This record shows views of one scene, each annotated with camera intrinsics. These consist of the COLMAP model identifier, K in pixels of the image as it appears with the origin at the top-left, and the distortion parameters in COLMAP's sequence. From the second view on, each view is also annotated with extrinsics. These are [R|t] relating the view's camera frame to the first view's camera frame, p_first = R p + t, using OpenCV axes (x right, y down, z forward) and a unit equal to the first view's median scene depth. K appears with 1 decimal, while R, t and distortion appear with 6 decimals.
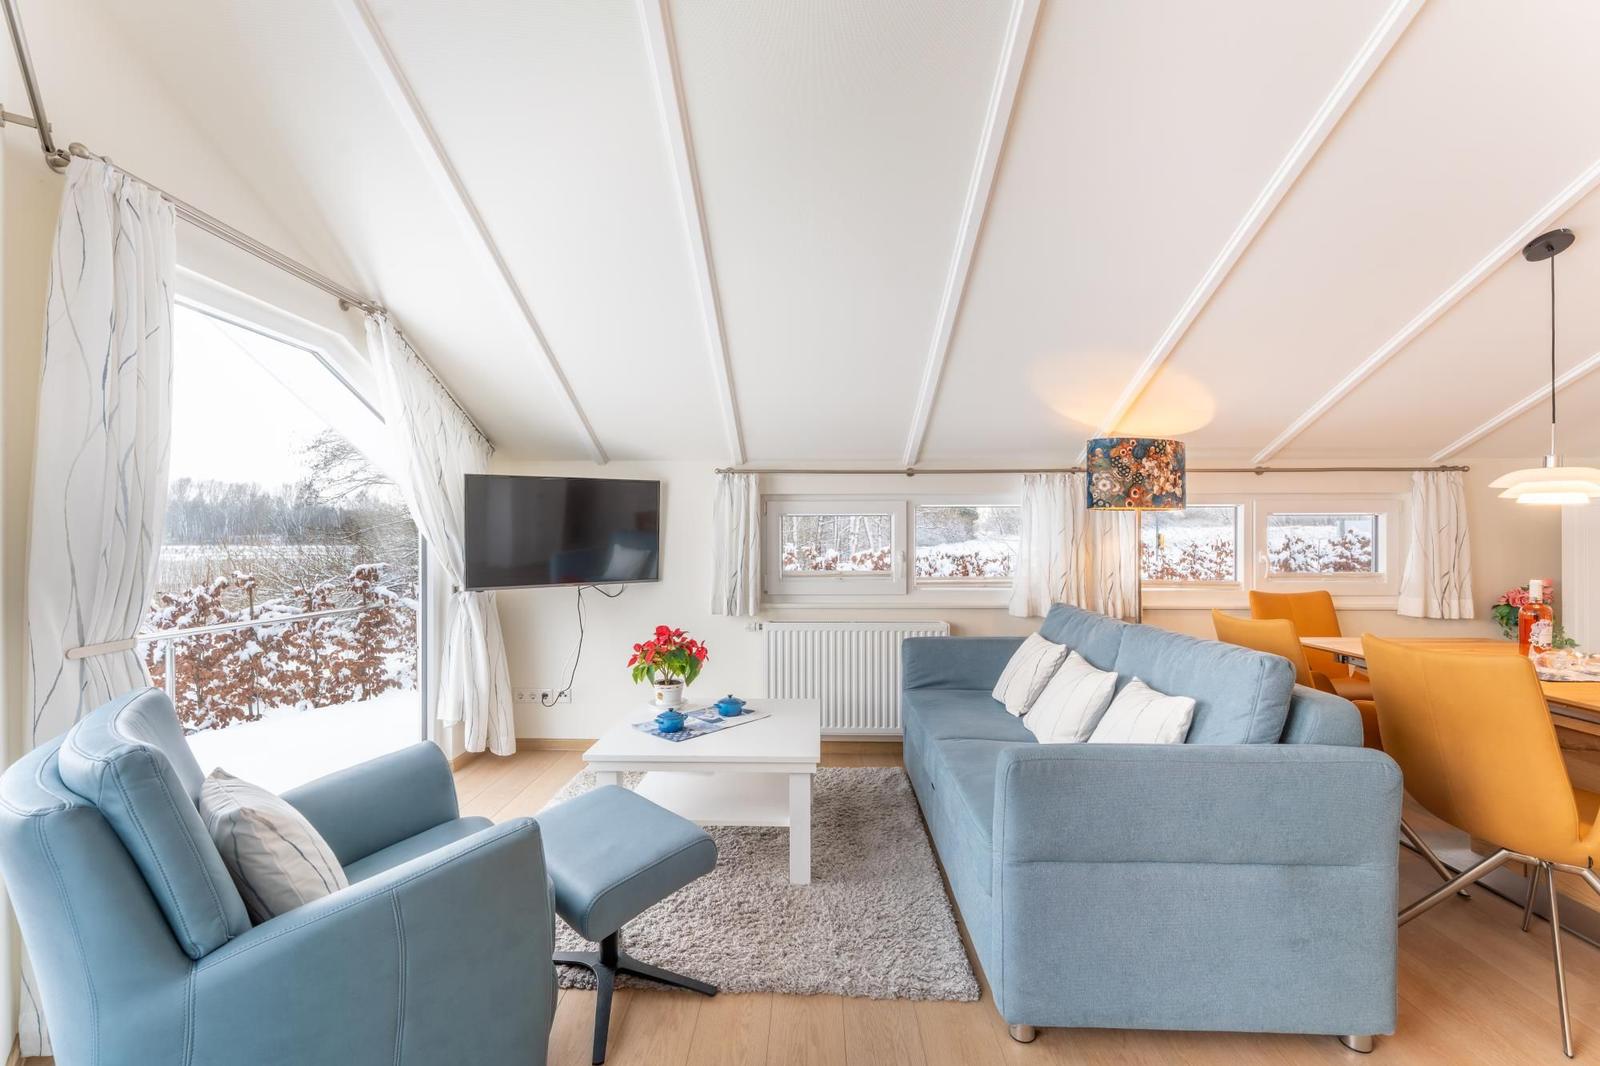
lens RADIAL K [[639.3, 0, 792.0], [0, 639.3, 538.7], [0, 0, 1]] dist [-0.012472, 0.001258]
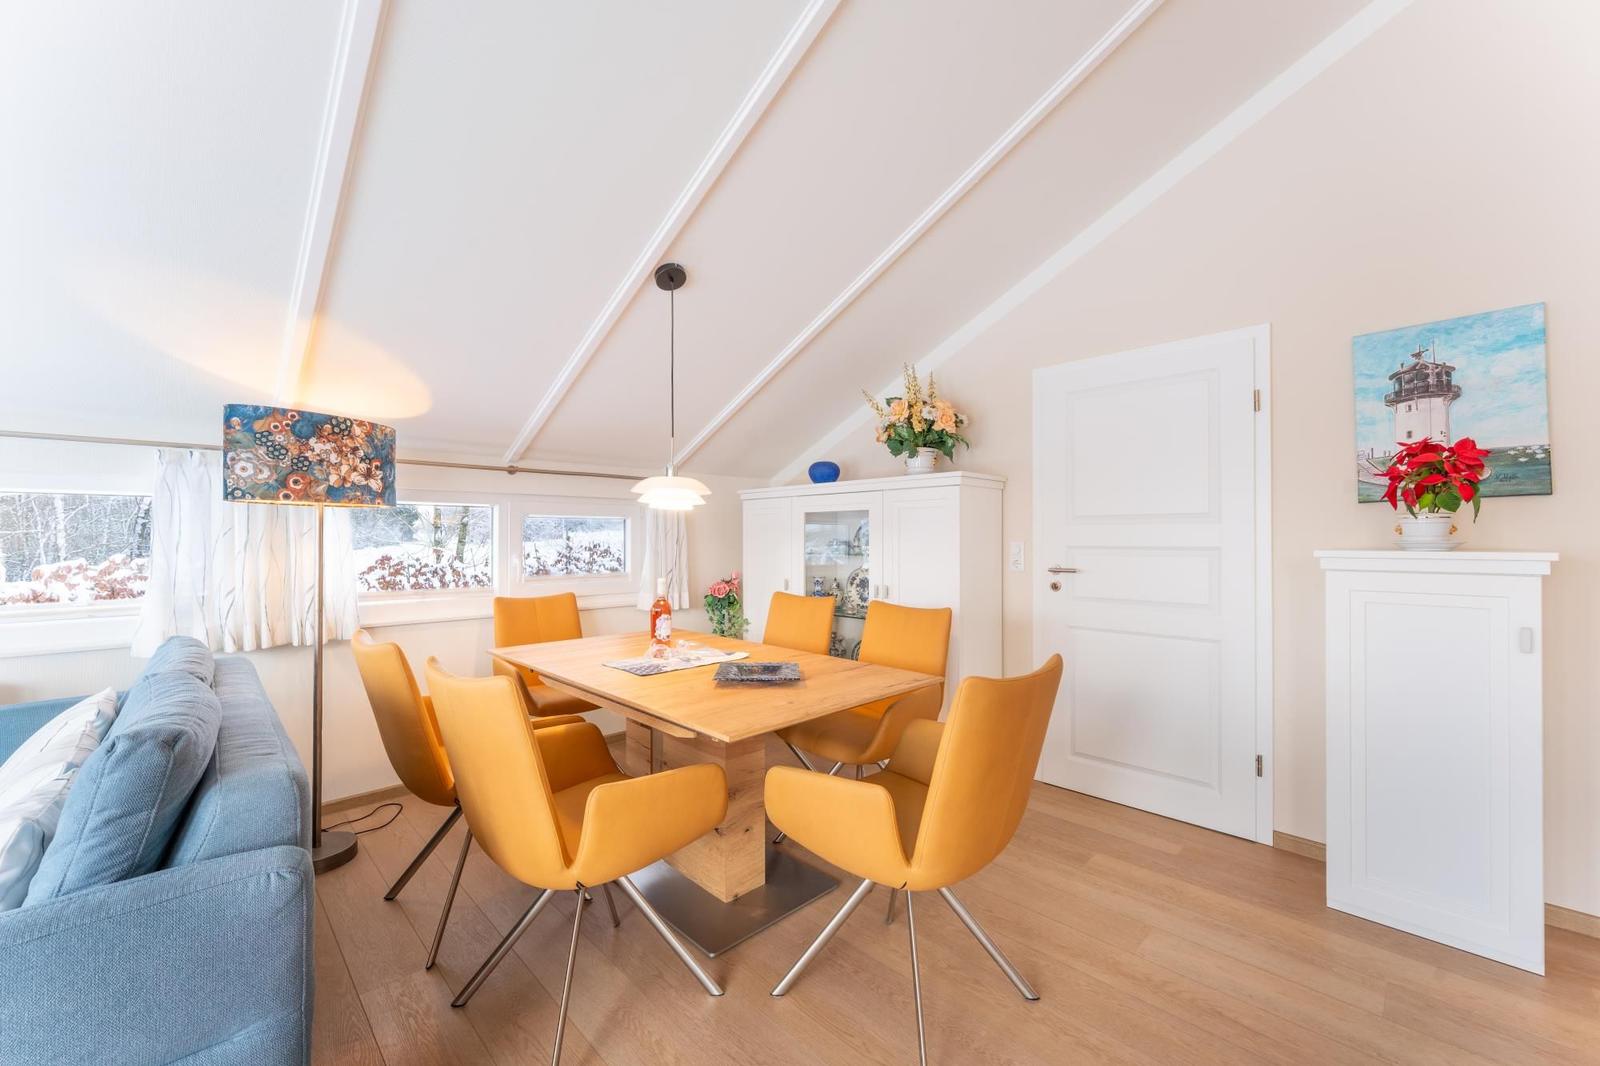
lens RADIAL K [[639.3, 0, 800.0], [0, 639.3, 535.6], [0, 0, 1]] dist [-0.012472, 0.001258]
pose [[0.674580, 0.001667, 0.738200, 0.380104], [0.003630, 0.999978, -0.005575, -0.002140], [-0.738193, 0.006440, 0.674559, 0.048064]]
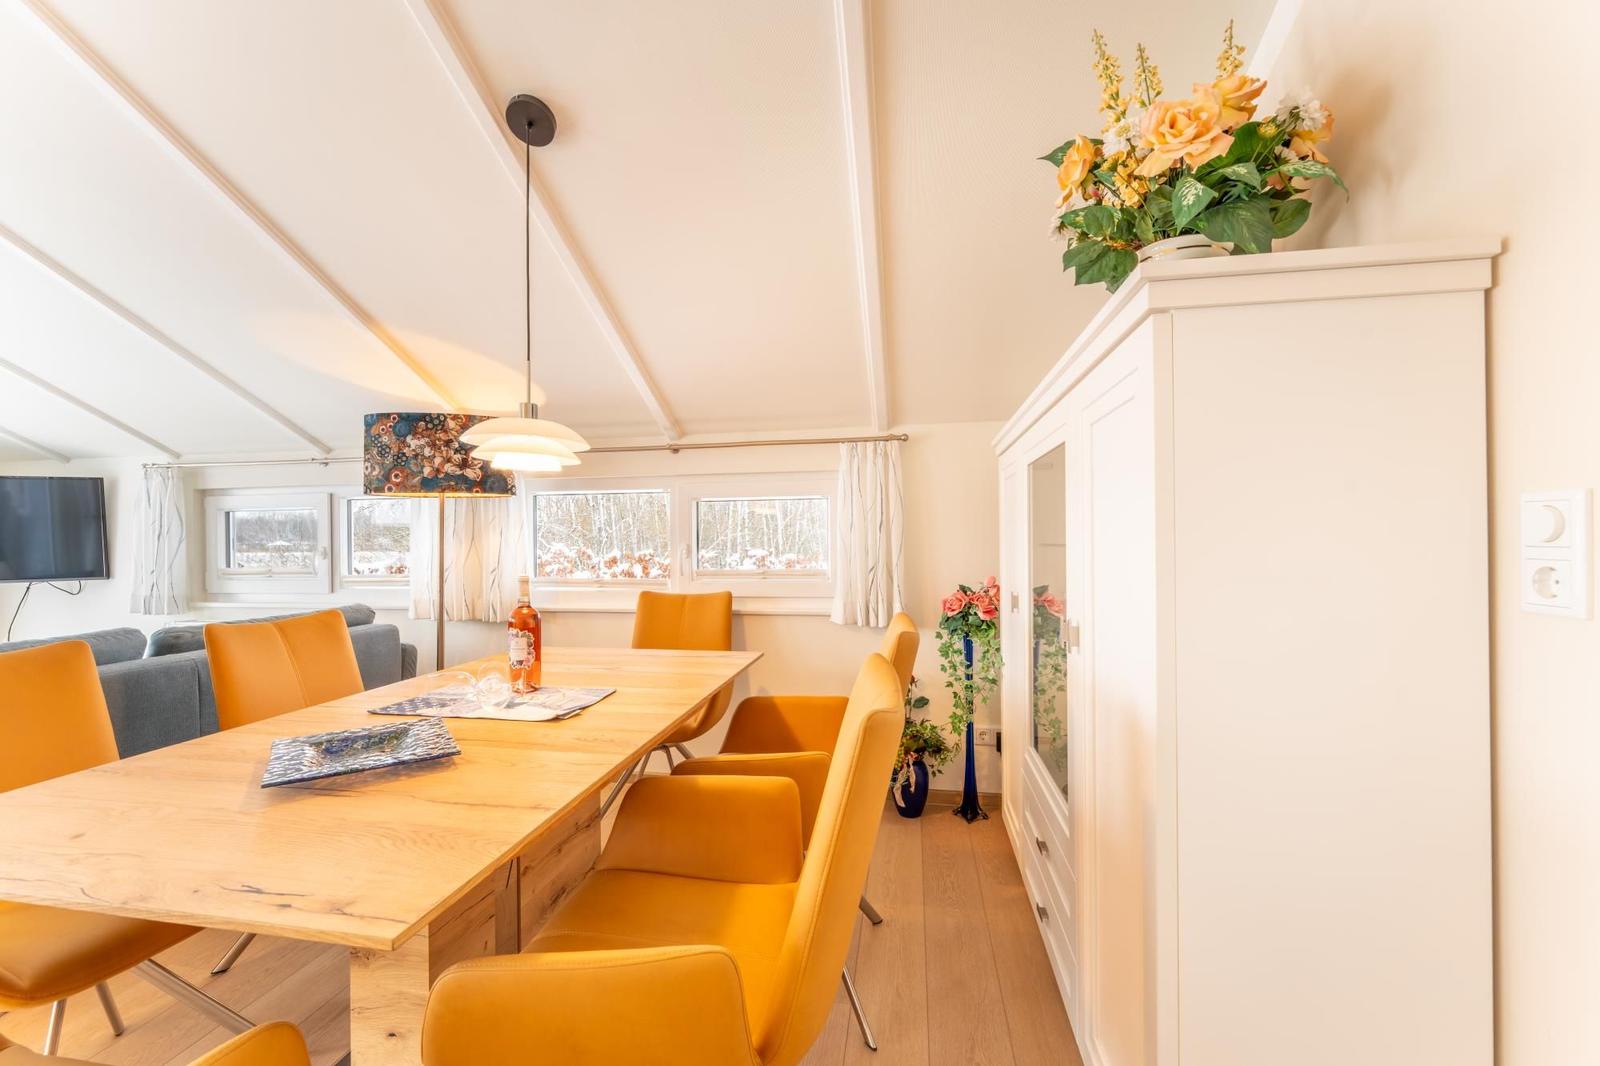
lens RADIAL K [[639.3, 0, 792.3], [0, 639.3, 534.2], [0, 0, 1]] dist [-0.012472, 0.001258]
pose [[0.990308, -0.009458, -0.138567, 1.172005], [0.007637, 0.999877, -0.013666, 0.022310], [0.138679, 0.012475, 0.990259, 0.218005]]
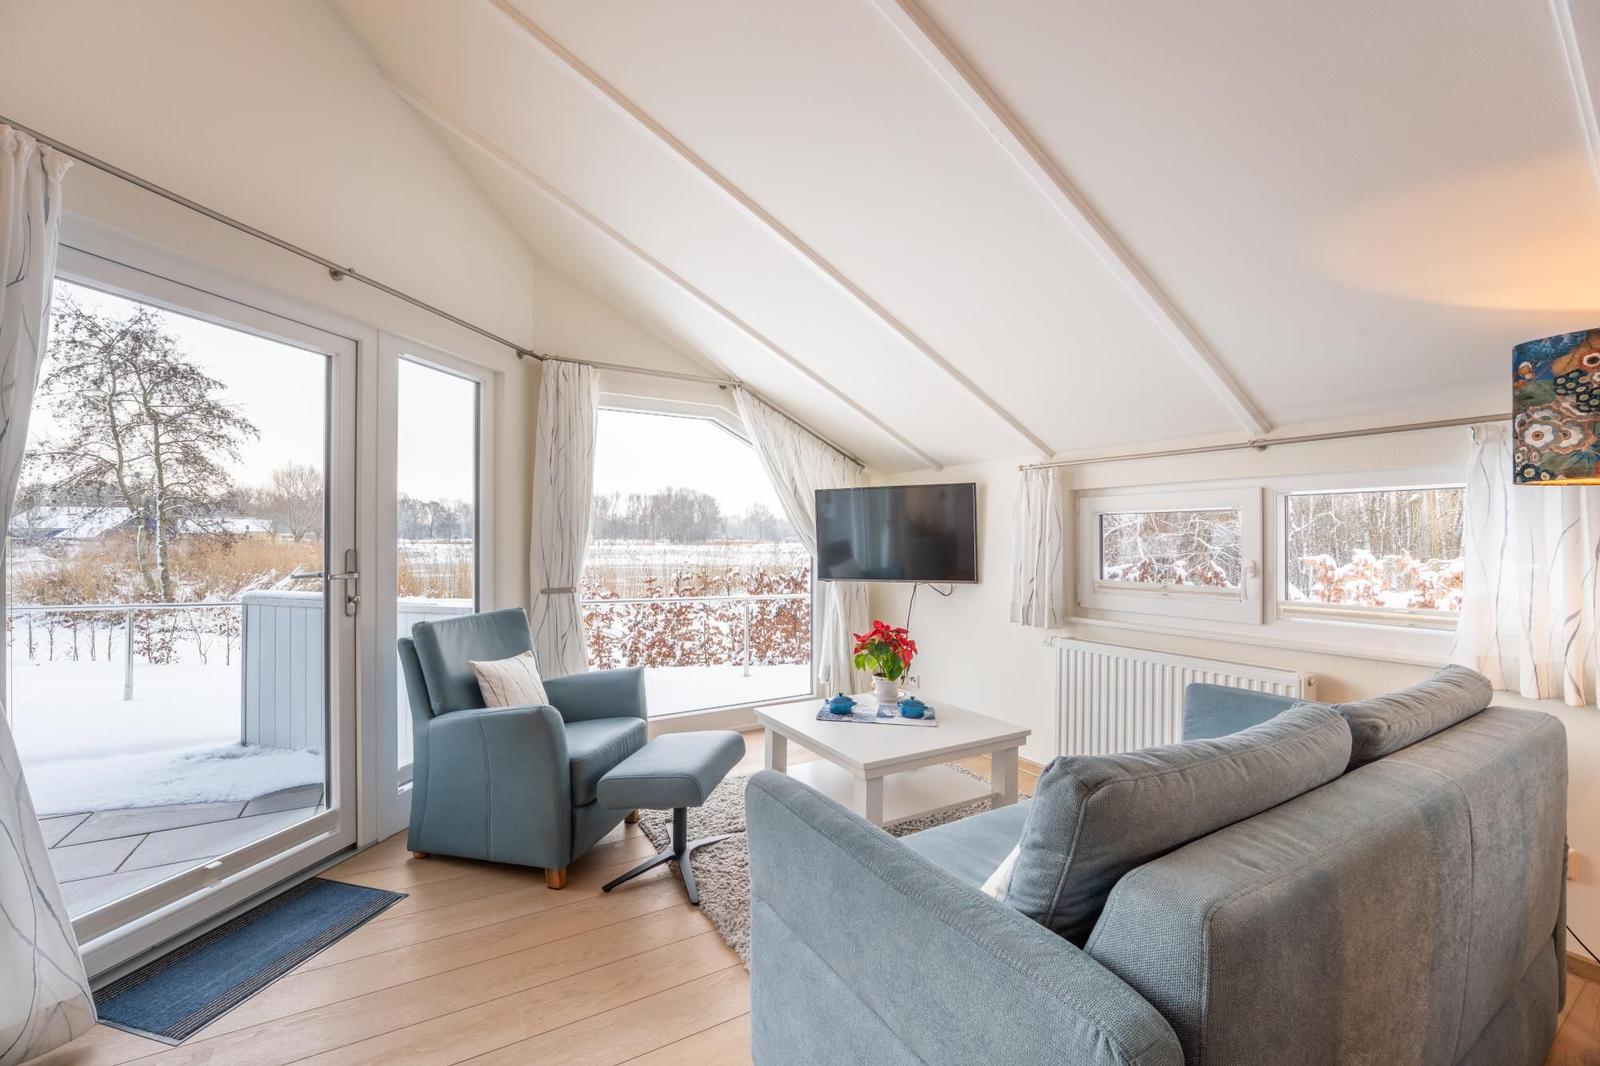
lens RADIAL K [[639.3, 0, 802.9], [0, 639.3, 535.1], [0, 0, 1]] dist [-0.012472, 0.001258]
pose [[0.554564, -0.001574, -0.832140, 0.571631], [-0.006056, 0.999964, -0.005927, -0.001868], [0.832119, 0.008326, 0.554534, 0.264675]]
